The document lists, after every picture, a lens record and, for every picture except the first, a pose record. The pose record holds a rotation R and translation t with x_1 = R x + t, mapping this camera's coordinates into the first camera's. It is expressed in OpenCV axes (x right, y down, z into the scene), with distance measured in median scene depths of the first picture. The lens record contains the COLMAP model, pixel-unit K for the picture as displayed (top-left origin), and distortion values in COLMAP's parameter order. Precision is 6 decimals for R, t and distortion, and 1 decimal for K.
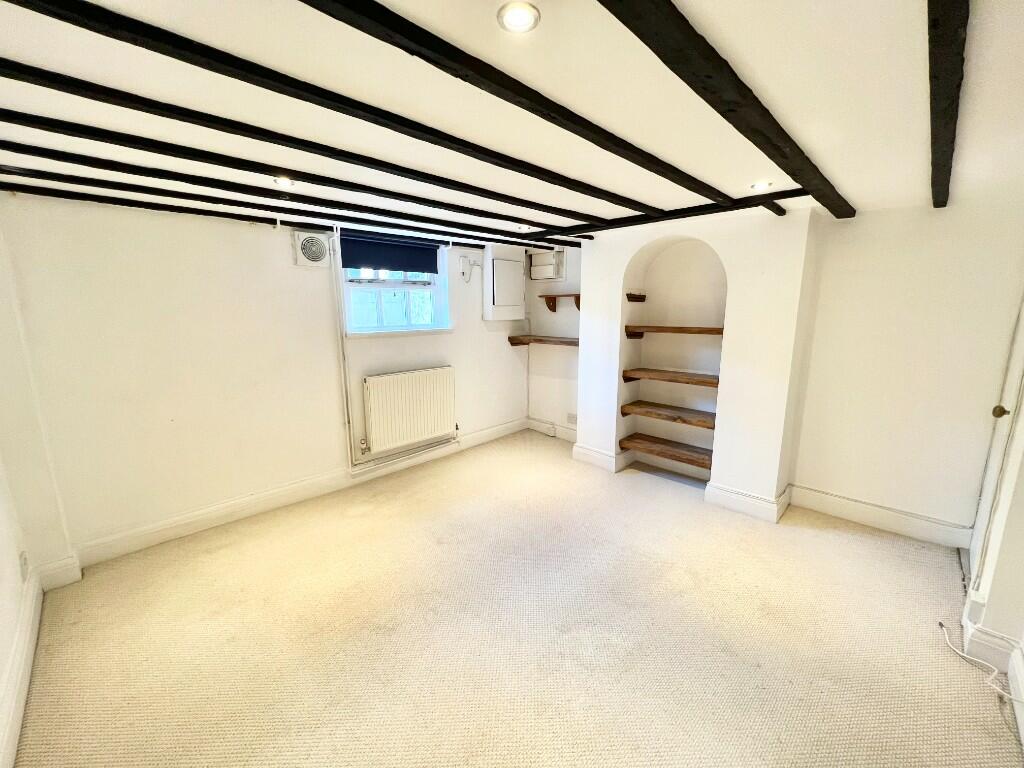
lens RADIAL K [[409.3, 0, 511.8], [0, 409.3, 382.9], [0, 0, 1]] dist [-0.004621, 0.000872]
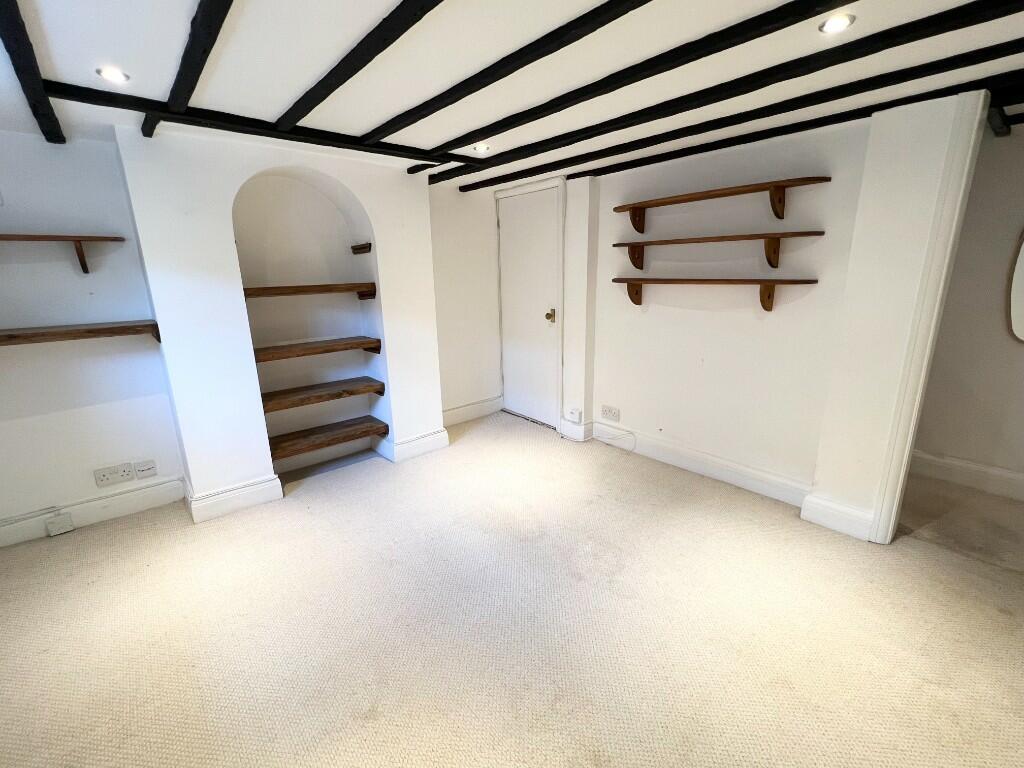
lens RADIAL K [[451.3, 0, 512.0], [0, 451.3, 384.0], [0, 0, 1]] dist [-0.000569, -0.000057]
pose [[0.072703, -0.244976, 0.966799, -0.459578], [0.202631, 0.952775, 0.226185, -0.069738], [-0.976553, 0.179459, 0.118909, 0.522977]]
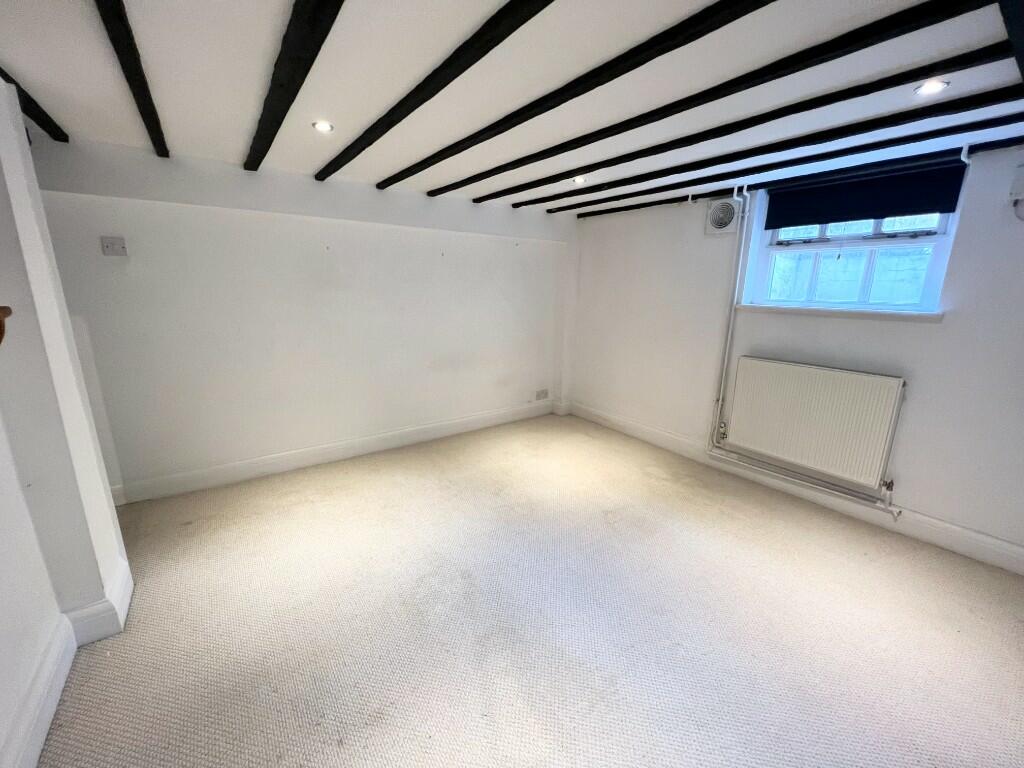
lens RADIAL K [[409.3, 0, 511.8], [0, 409.3, 382.9], [0, 0, 1]] dist [-0.004621, 0.000872]
pose [[-0.149021, 0.233393, -0.960895, 0.558658], [-0.192832, 0.946231, 0.259737, -0.091237], [0.969850, 0.223998, -0.096003, 0.609895]]
